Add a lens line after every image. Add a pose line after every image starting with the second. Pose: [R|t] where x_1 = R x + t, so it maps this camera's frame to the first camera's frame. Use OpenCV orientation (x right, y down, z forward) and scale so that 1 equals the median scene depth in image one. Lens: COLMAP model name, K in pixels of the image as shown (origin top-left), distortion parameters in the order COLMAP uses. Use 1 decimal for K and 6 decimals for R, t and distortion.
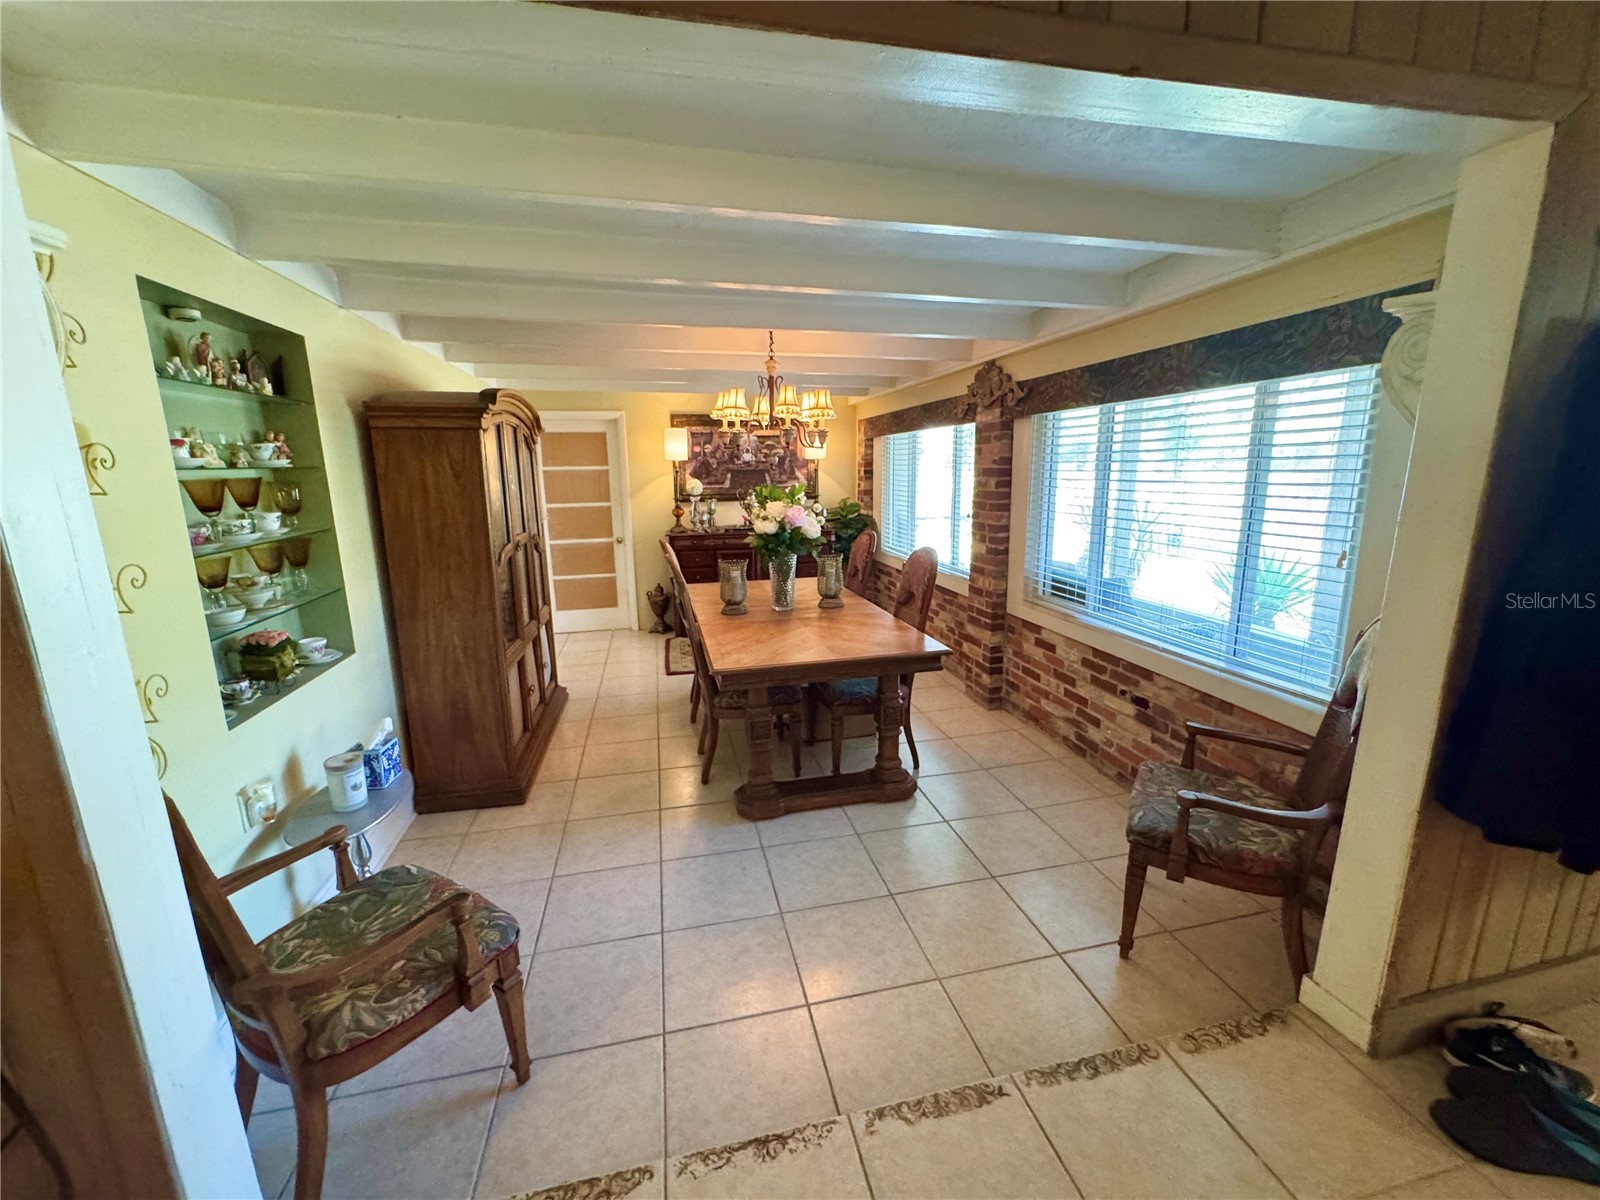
lens RADIAL K [[641.8, 0, 800.9], [0, 641.8, 602.3], [0, 0, 1]] dist [-0.003187, -0.000088]
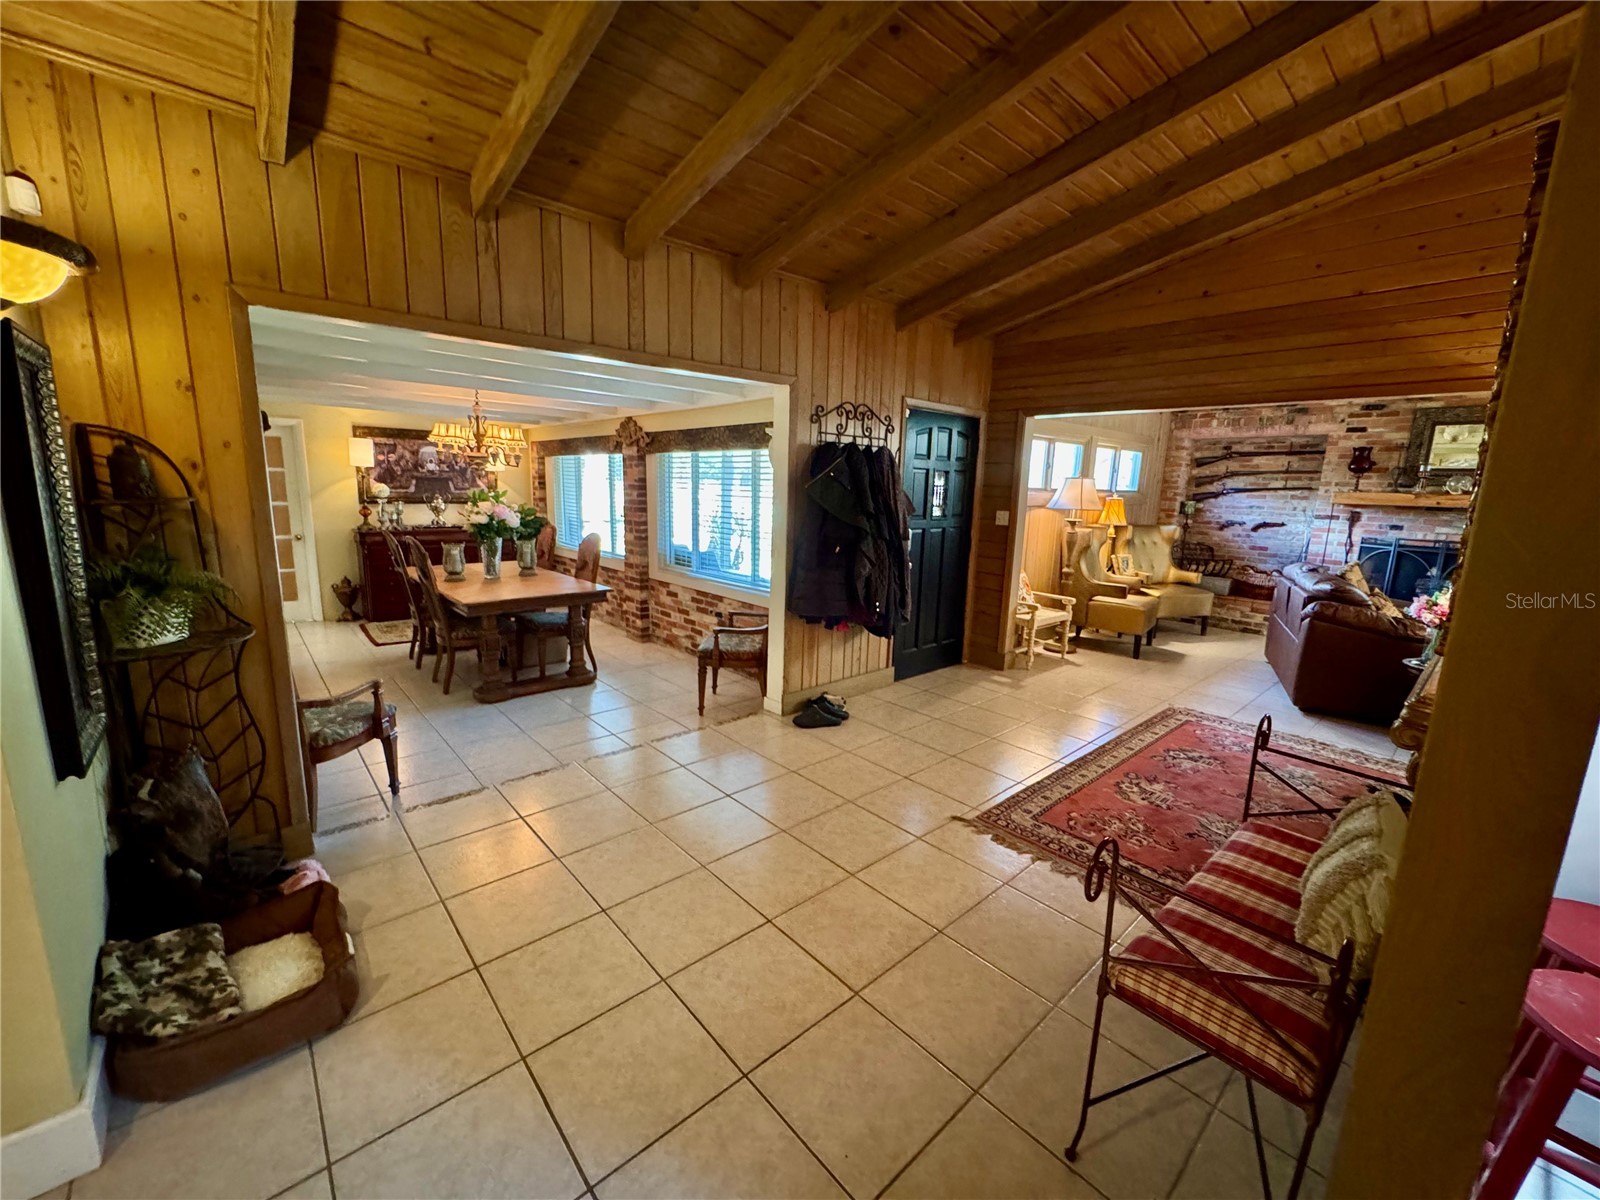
lens RADIAL K [[641.8, 0, 800.9], [0, 641.8, 602.3], [0, 0, 1]] dist [-0.003187, -0.000088]
pose [[0.872980, -0.049263, 0.485262, -0.117392], [0.059742, 0.998195, -0.006141, 0.109391], [-0.484084, 0.034351, 0.874347, -0.544782]]
